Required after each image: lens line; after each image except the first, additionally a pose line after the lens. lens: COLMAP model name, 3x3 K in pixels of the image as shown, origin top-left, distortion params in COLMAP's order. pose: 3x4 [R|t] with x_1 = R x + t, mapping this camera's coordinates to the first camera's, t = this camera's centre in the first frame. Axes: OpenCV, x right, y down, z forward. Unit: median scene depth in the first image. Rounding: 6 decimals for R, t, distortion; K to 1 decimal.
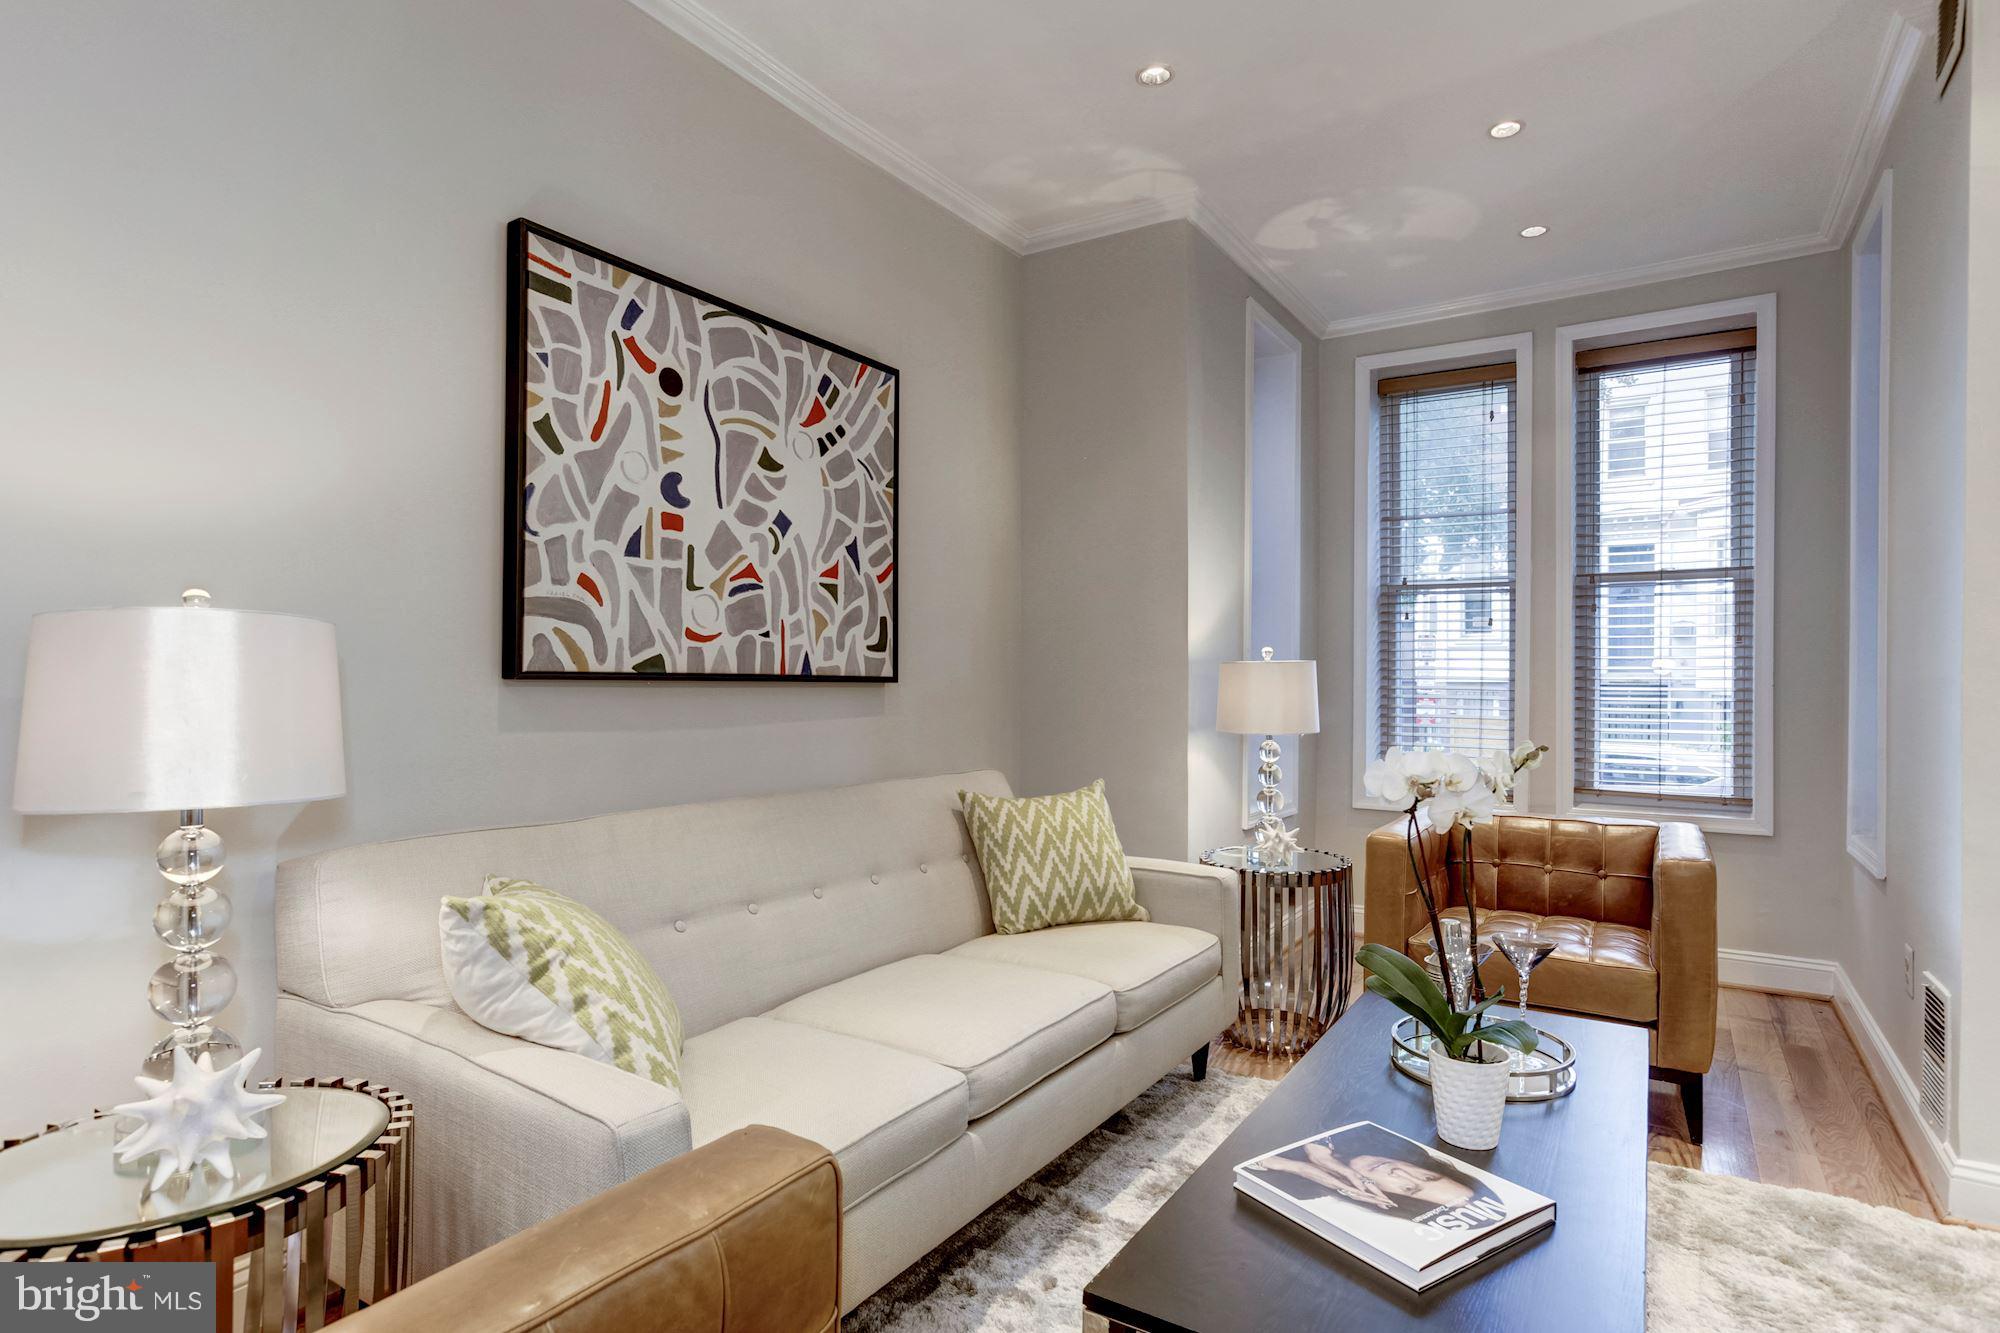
lens RADIAL K [[1039.7, 0, 1009.9], [0, 1039.7, 682.4], [0, 0, 1]] dist [-0.048895, 0.044114]
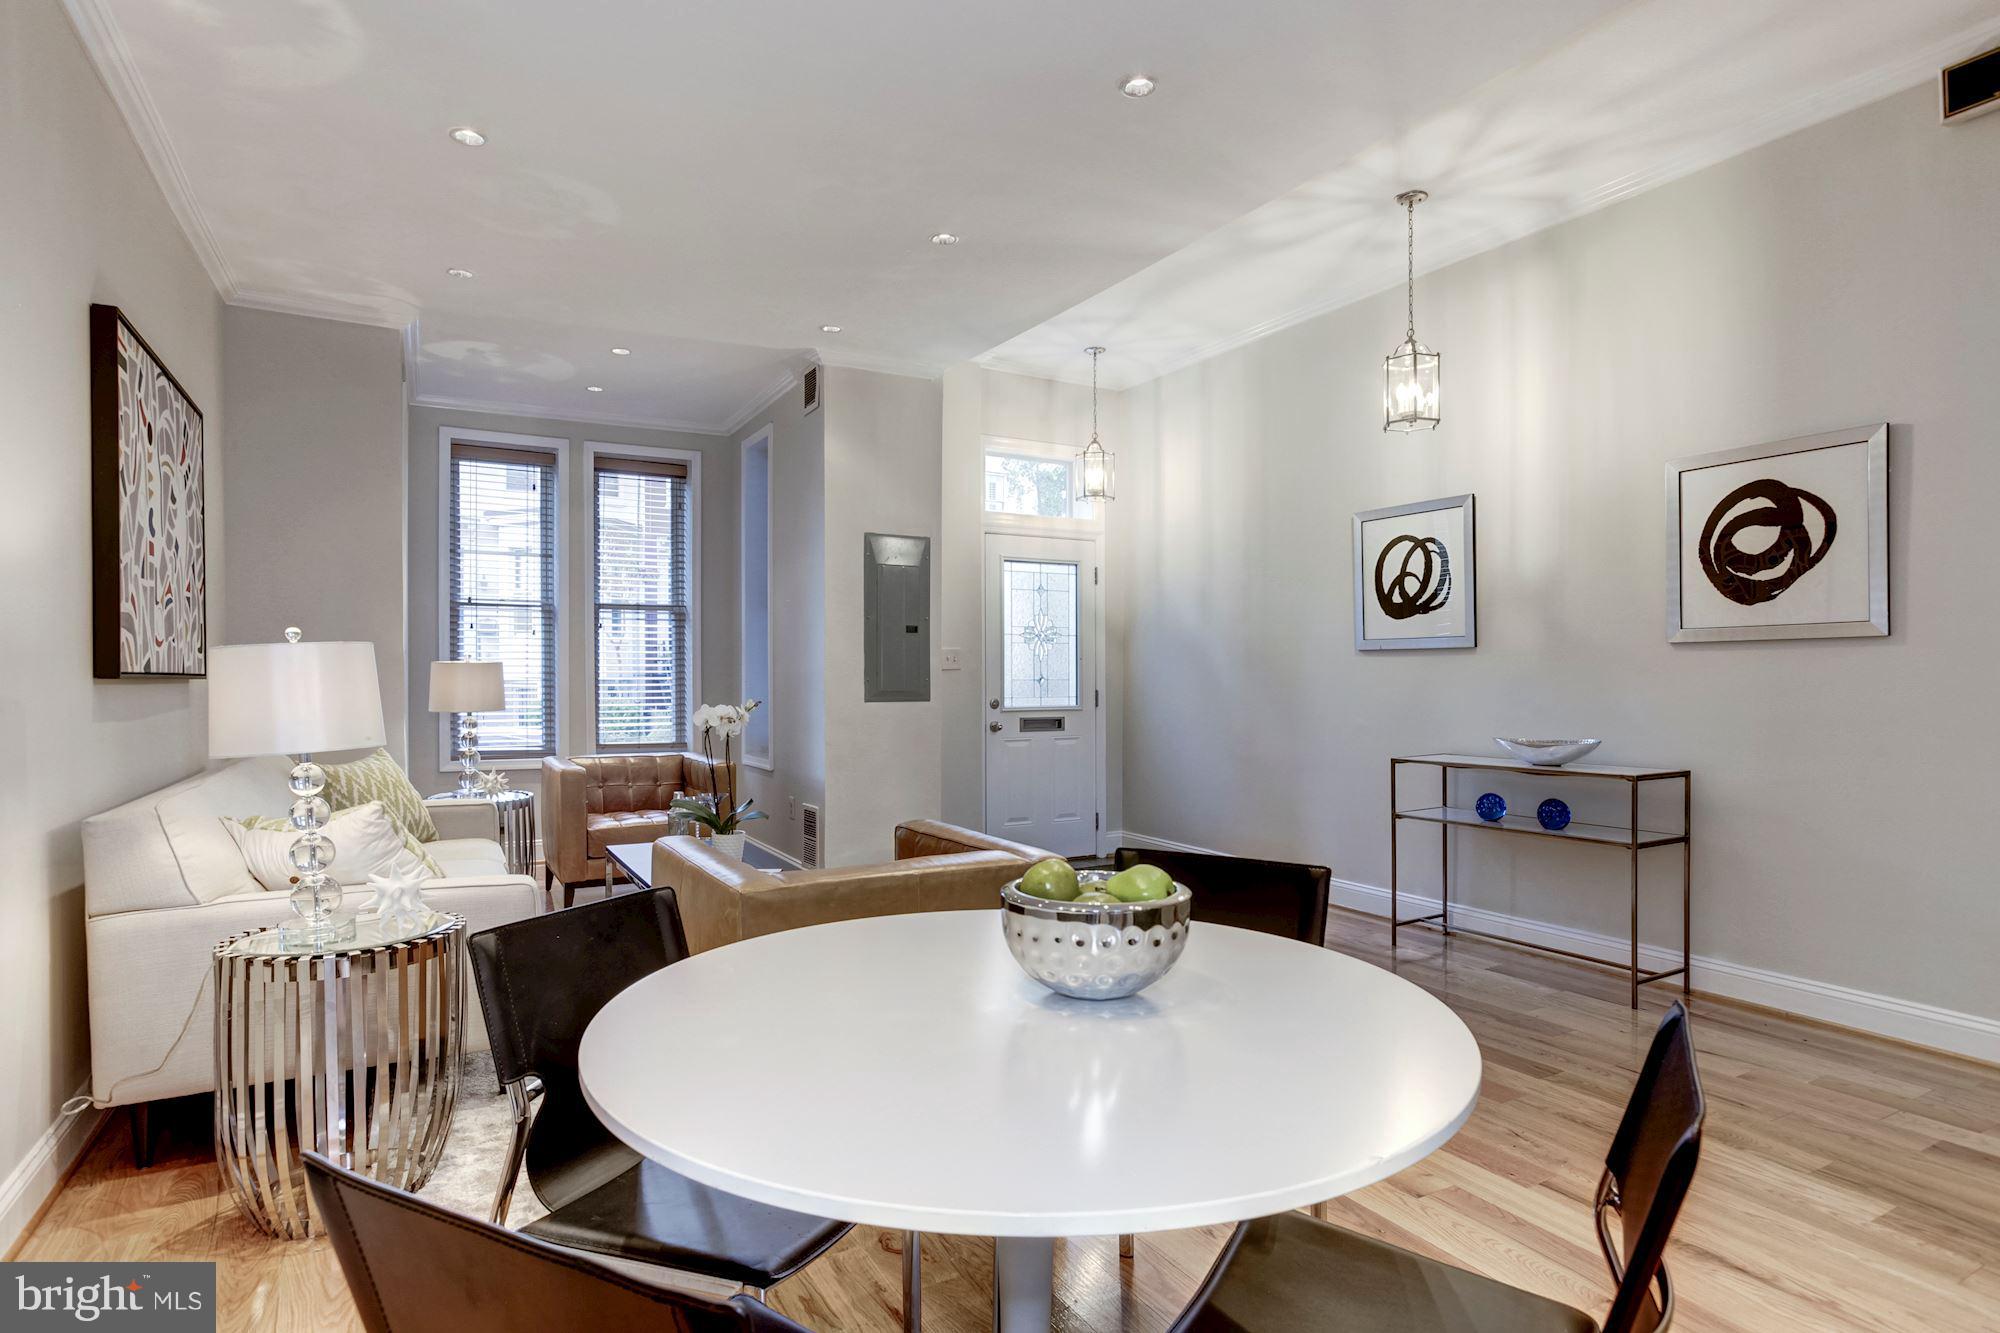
lens RADIAL K [[1064.3, 0, 1001.3], [0, 1064.3, 684.5], [0, 0, 1]] dist [-0.040075, 0.030681]
pose [[0.469573, -0.013647, 0.882788, -0.897211], [0.003675, 0.999902, 0.013503, -0.007493], [-0.882886, -0.003096, 0.469577, -0.443019]]
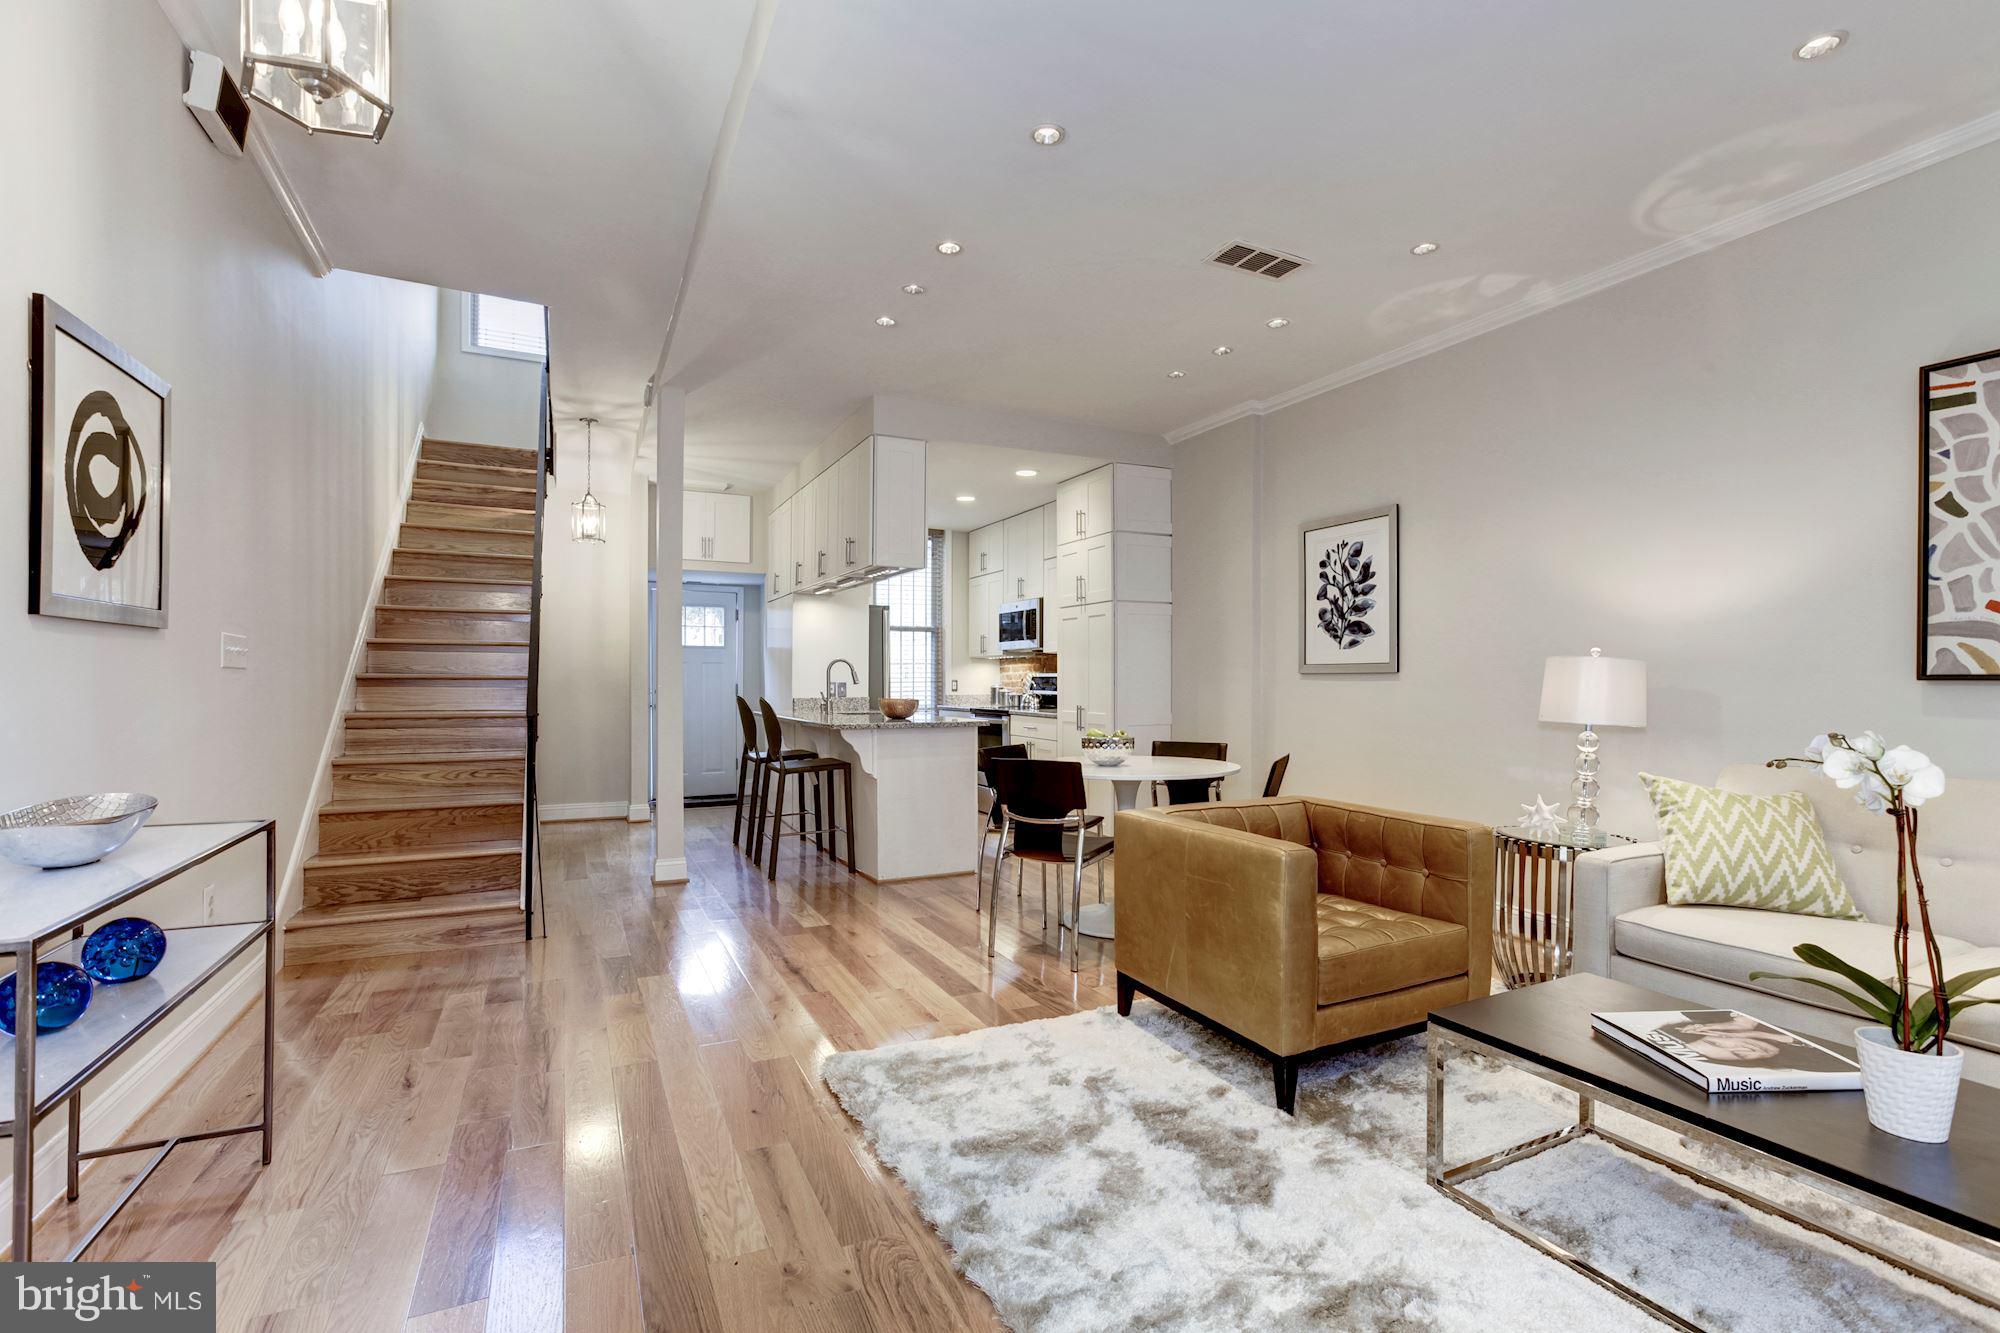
lens RADIAL K [[930.2, 0, 1036.8], [0, 930.2, 678.4], [0, 0, 1]] dist [0.001638, 0.014965]
pose [[-0.493930, -0.007939, -0.869466, 1.081532], [-0.003667, 0.999968, -0.007048, 0.007006], [0.869494, -0.000293, -0.493943, 0.461086]]
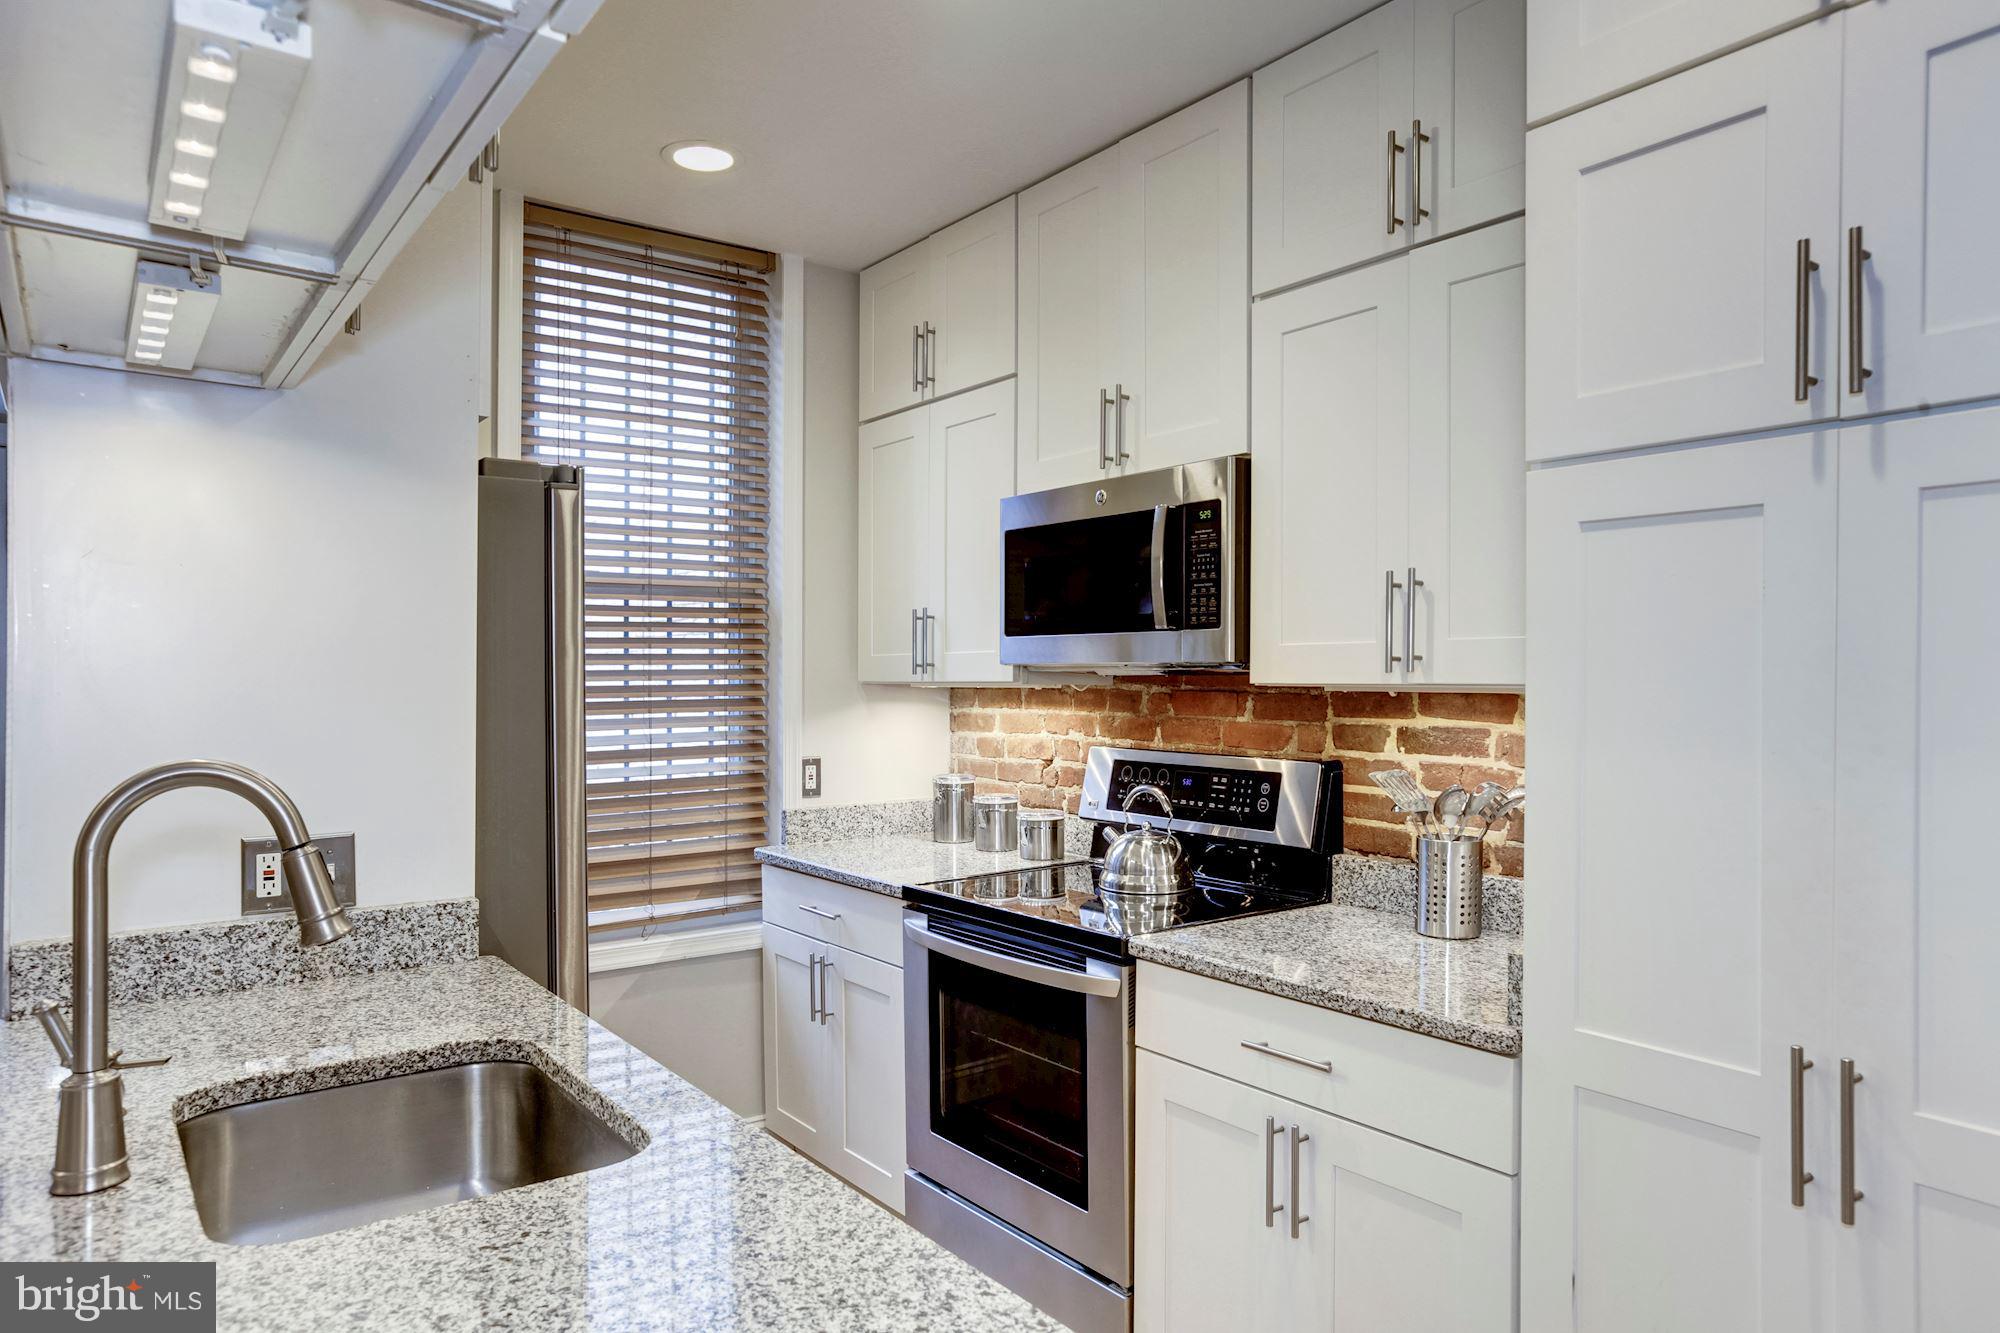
lens RADIAL K [[1261.5, 0, 1014.9], [0, 1261.5, 703.6], [0, 0, 1]] dist [-0.003634, -0.000605]
pose [[-0.337395, 0.009870, -0.941312, -0.489567], [-0.007465, 0.999886, 0.013160, -0.089136], [0.941334, 0.011467, -0.337282, -0.795517]]
